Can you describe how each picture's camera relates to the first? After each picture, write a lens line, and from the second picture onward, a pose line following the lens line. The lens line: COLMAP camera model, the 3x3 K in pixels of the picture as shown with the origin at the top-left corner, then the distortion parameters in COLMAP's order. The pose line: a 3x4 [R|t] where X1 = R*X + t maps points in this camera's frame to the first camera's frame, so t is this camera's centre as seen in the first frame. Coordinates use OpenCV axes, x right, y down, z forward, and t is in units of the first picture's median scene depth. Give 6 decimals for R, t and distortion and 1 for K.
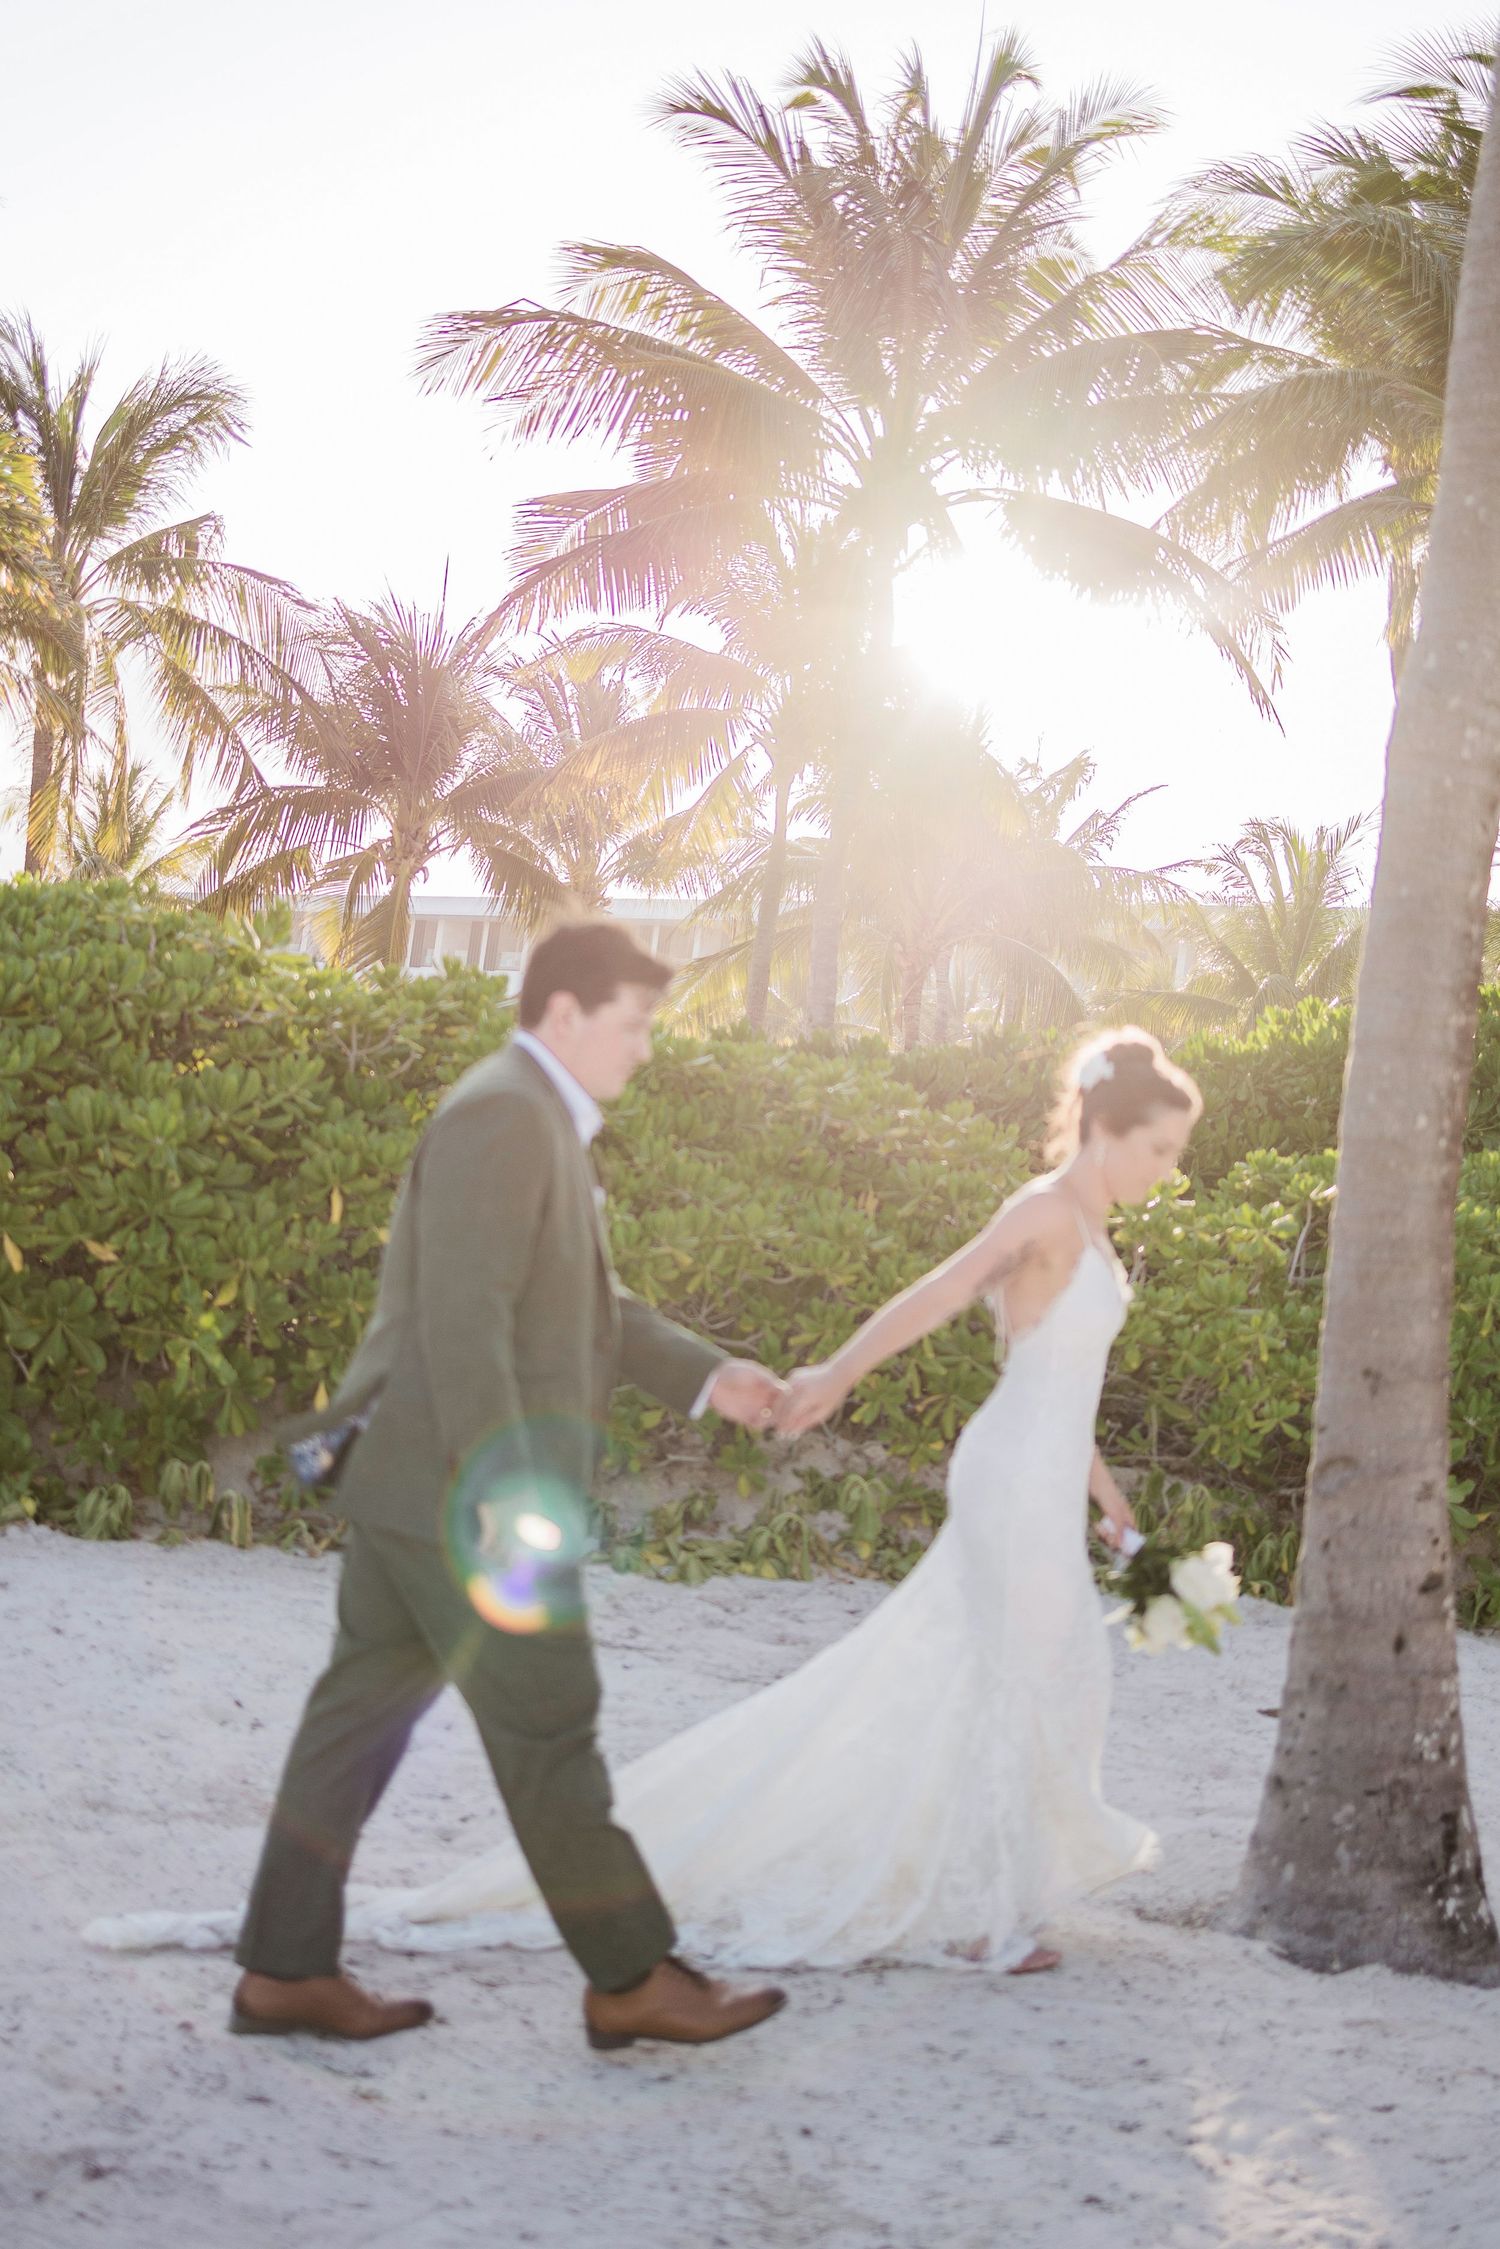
lens RADIAL K [[3556.8, 0, 750.0], [0, 3556.8, 1124.5], [0, 0, 1]] dist [-0.427862, 3.987823]
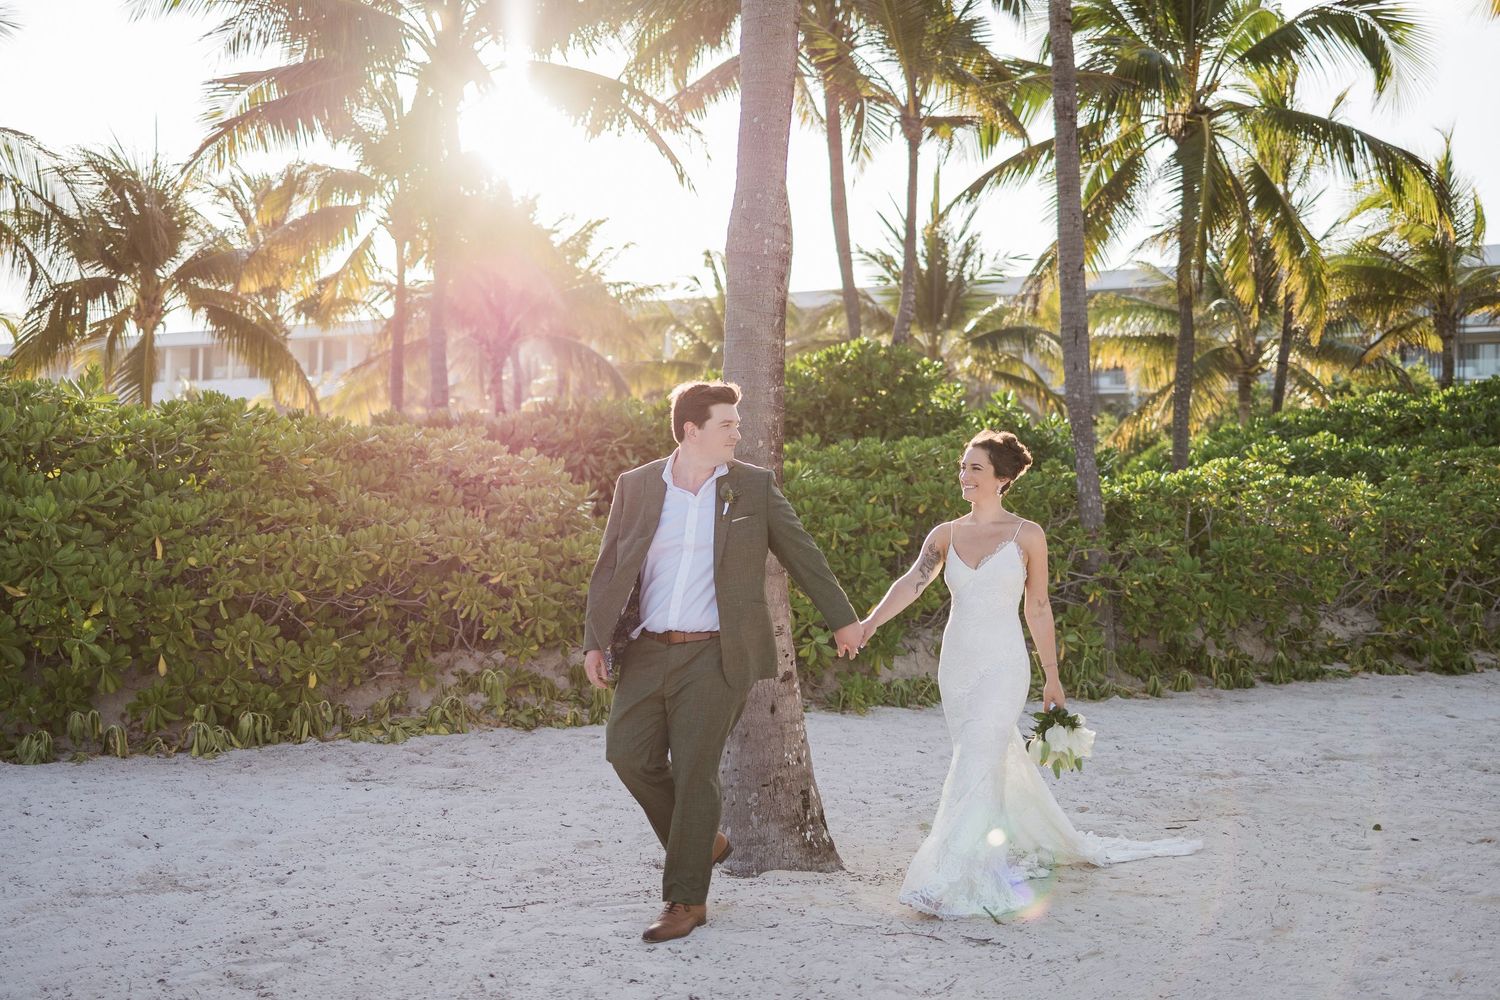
lens RADIAL K [[2399.1, 0, 868.4], [0, 2399.1, 439.9], [0, 0, 1]] dist [0.114747, -0.647411]
pose [[0.976181, -0.100082, 0.192497, -0.003915], [0.100209, 0.994925, 0.009098, -0.005059], [-0.192431, 0.010409, 0.981255, -0.186091]]
